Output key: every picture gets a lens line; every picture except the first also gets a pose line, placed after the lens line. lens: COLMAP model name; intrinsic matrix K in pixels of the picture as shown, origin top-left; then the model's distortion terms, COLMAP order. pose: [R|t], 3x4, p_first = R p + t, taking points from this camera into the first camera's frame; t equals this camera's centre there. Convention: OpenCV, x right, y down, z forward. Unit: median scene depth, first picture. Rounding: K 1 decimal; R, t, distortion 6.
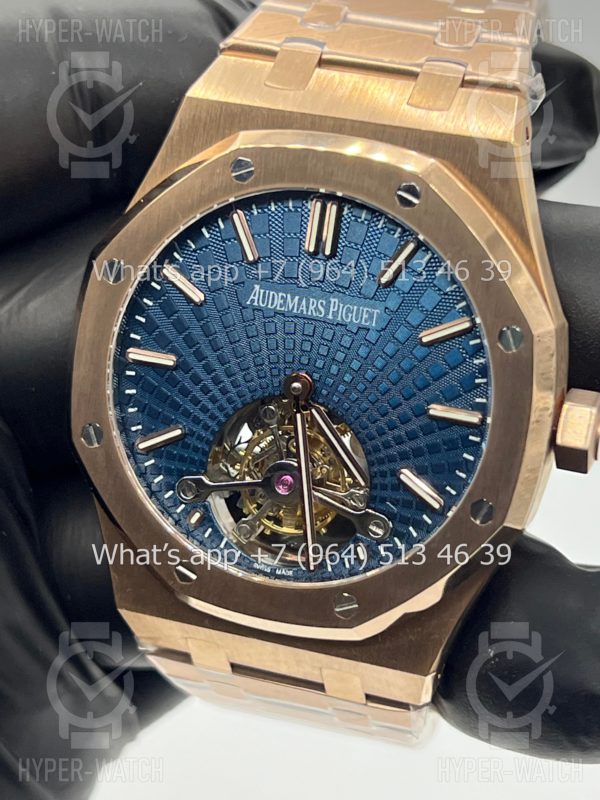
lens RADIAL K [[1781.9, 0, 300.0], [0, 1781.9, 400.0], [0, 0, 1]] dist [0.049507, -0.199152]
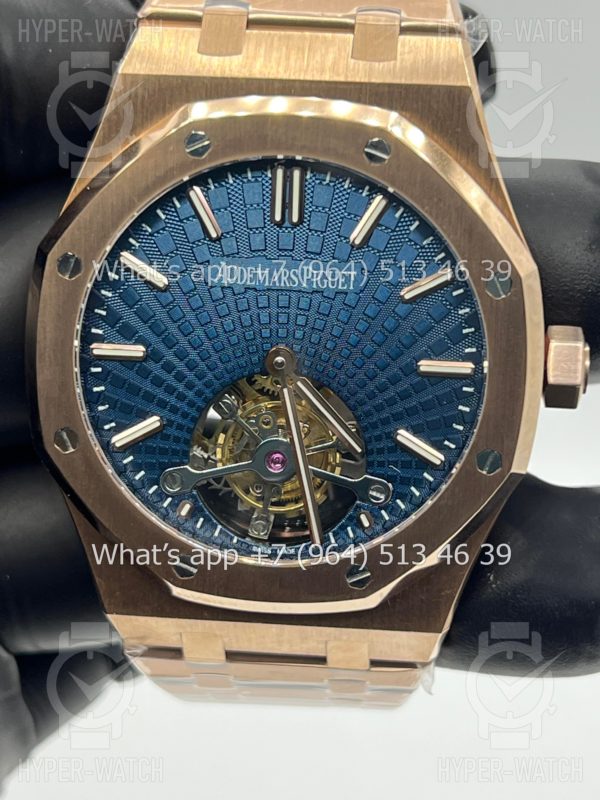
lens RADIAL K [[1781.9, 0, 300.0], [0, 1781.9, 400.0], [0, 0, 1]] dist [0.049507, -0.199152]
pose [[0.973847, -0.138049, 0.180456, -0.168076], [0.131336, 0.990141, 0.048692, -0.032145], [-0.185398, -0.023718, 0.982377, 0.044811]]
